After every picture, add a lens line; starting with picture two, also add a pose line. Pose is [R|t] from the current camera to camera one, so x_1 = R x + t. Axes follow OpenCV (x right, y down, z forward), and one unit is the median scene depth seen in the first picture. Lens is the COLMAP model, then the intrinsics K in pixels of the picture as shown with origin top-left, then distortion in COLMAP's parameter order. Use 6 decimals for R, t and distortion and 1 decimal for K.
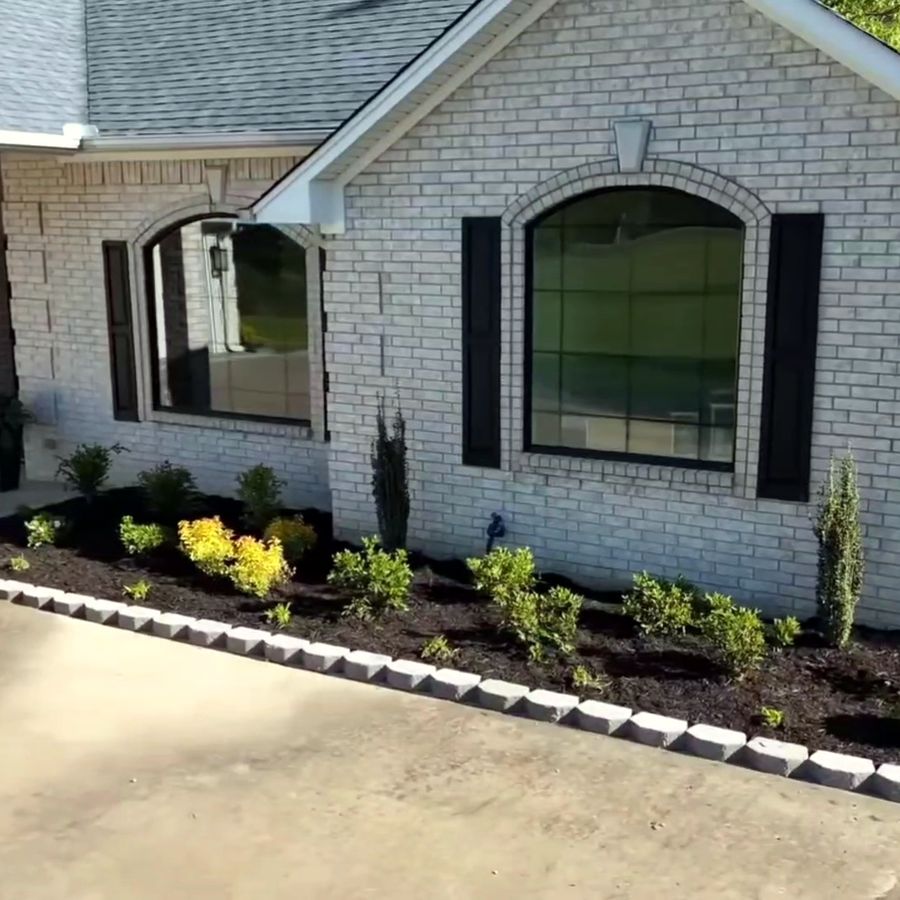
lens RADIAL K [[1199.0, 0, 448.4], [0, 1199.0, 449.8], [0, 0, 1]] dist [0.129189, 0.000000]
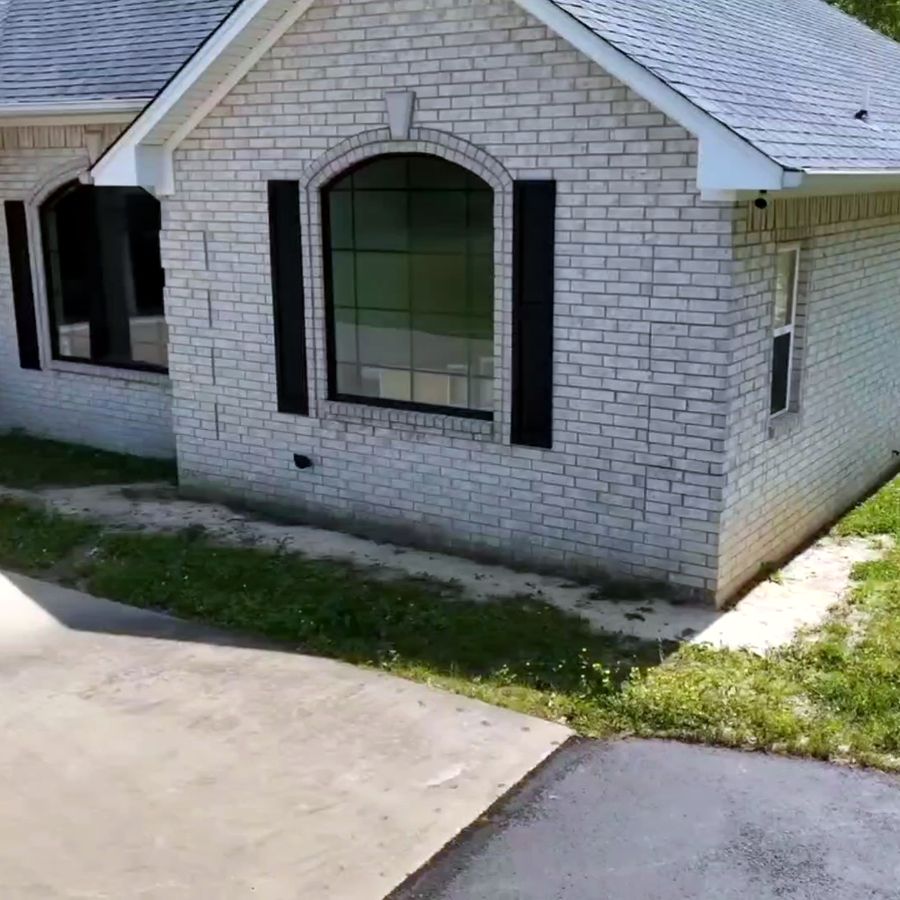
lens RADIAL K [[1199.0, 0, 456.1], [0, 1199.0, 451.1], [0, 0, 1]] dist [0.129189, 0.000000]
pose [[0.995300, 0.016255, -0.095467, 0.298271], [-0.012691, 0.999204, 0.037819, 0.005493], [0.096006, -0.036430, 0.994714, -0.072046]]
